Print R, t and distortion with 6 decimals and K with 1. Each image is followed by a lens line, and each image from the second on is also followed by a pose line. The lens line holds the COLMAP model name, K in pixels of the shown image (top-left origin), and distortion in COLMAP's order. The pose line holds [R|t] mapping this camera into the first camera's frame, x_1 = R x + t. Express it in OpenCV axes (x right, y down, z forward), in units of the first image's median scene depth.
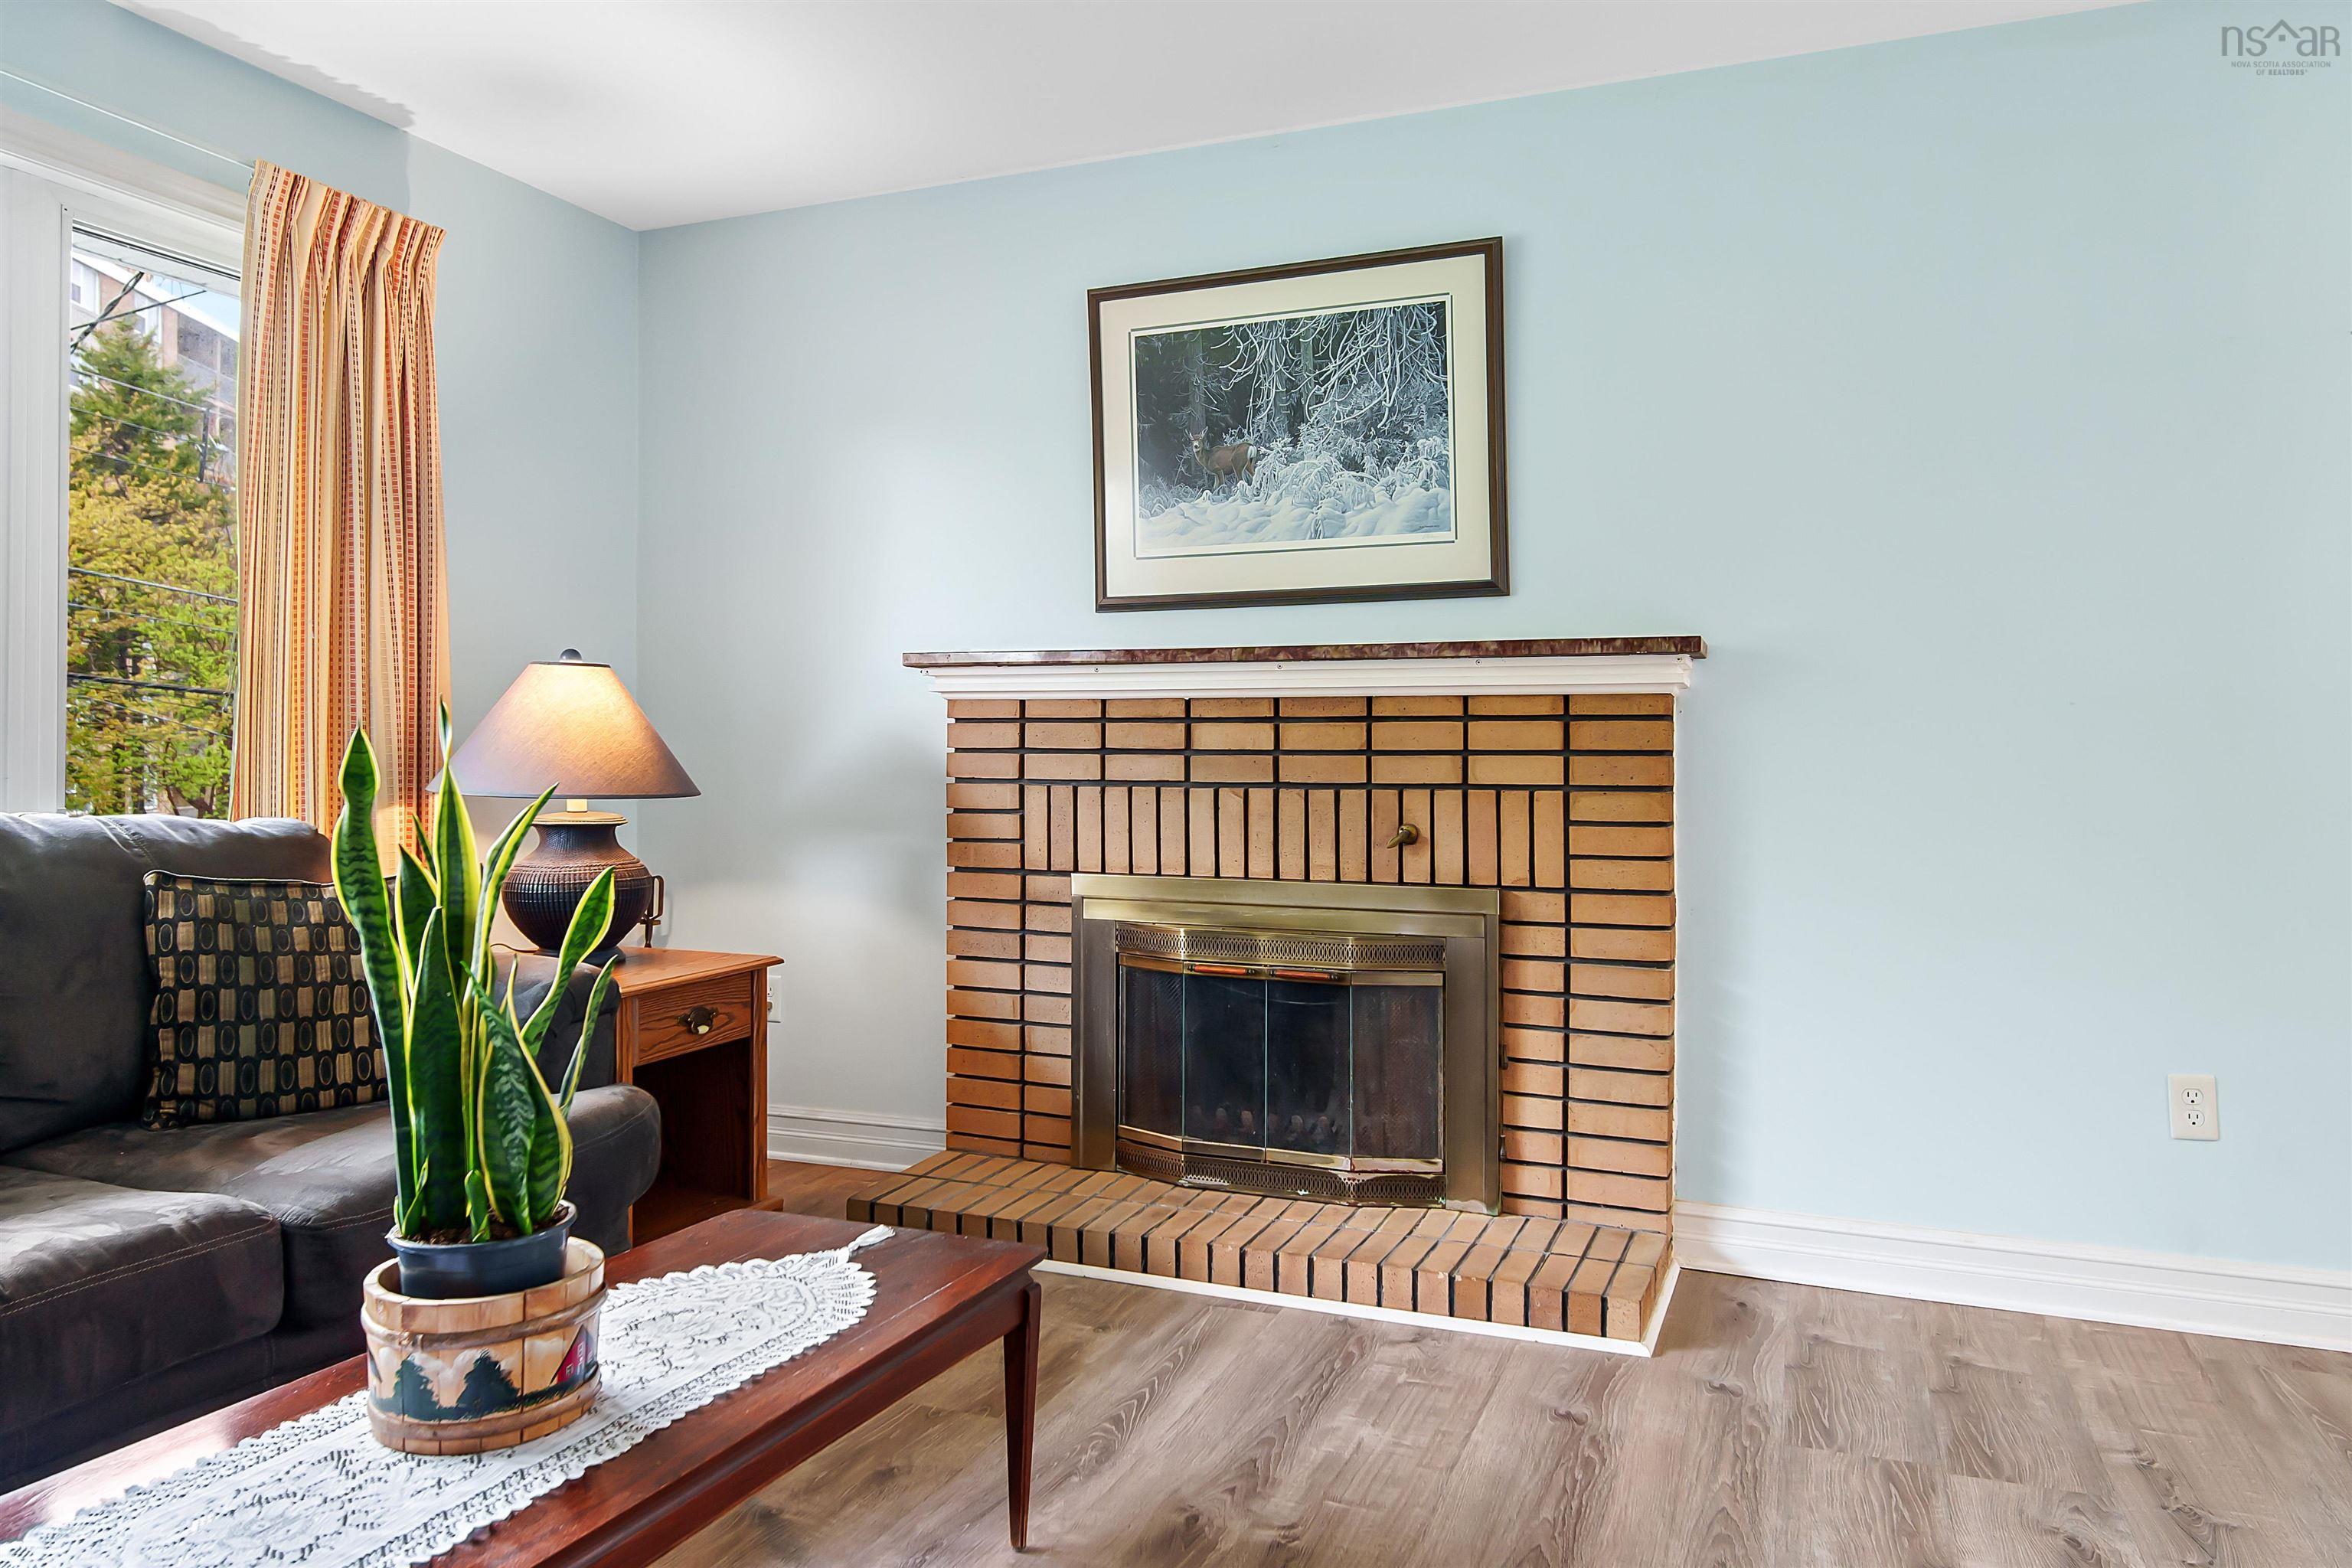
lens RADIAL K [[1589.9, 0, 1141.5], [0, 1589.9, 800.4], [0, 0, 1]] dist [-0.020897, 0.008049]
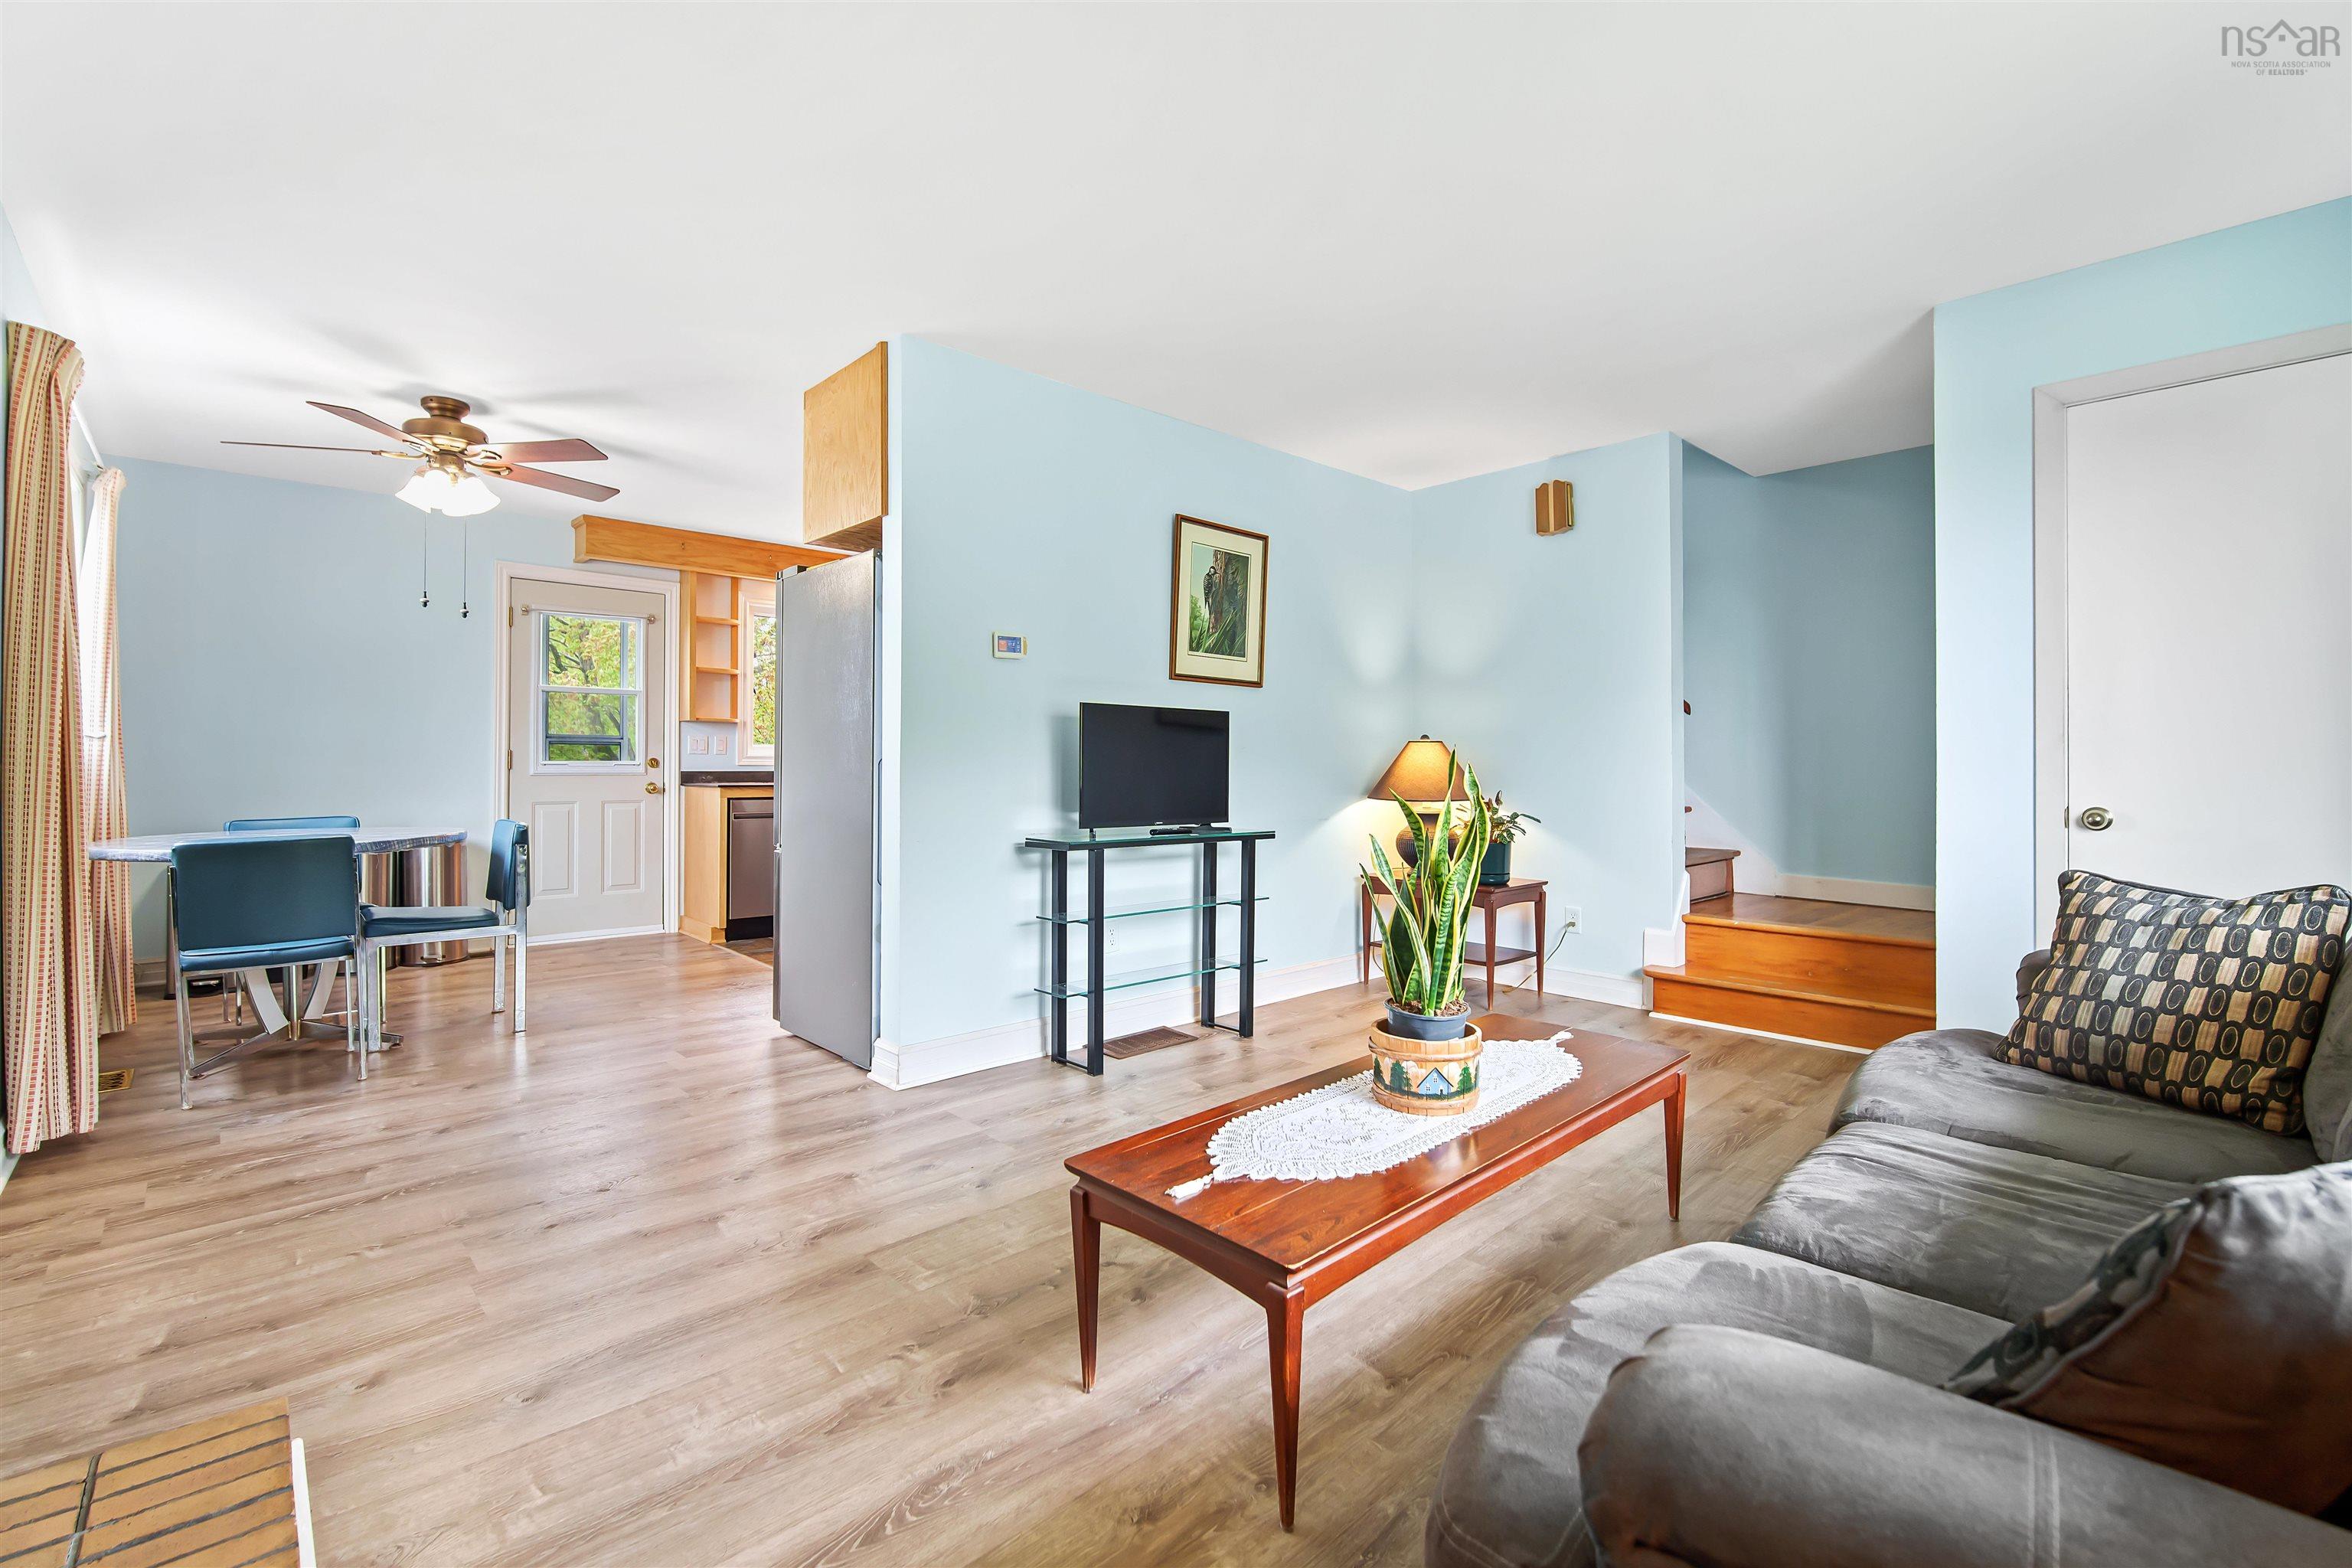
lens RADIAL K [[1059.8, 0, 1214.0], [0, 1059.8, 769.0], [0, 0, 1]] dist [-0.014760, 0.000044]
pose [[-0.931858, -0.014674, 0.362526, -0.310447], [-0.001721, 0.999349, 0.036027, -0.044476], [-0.362819, 0.032948, -0.931277, 1.134629]]
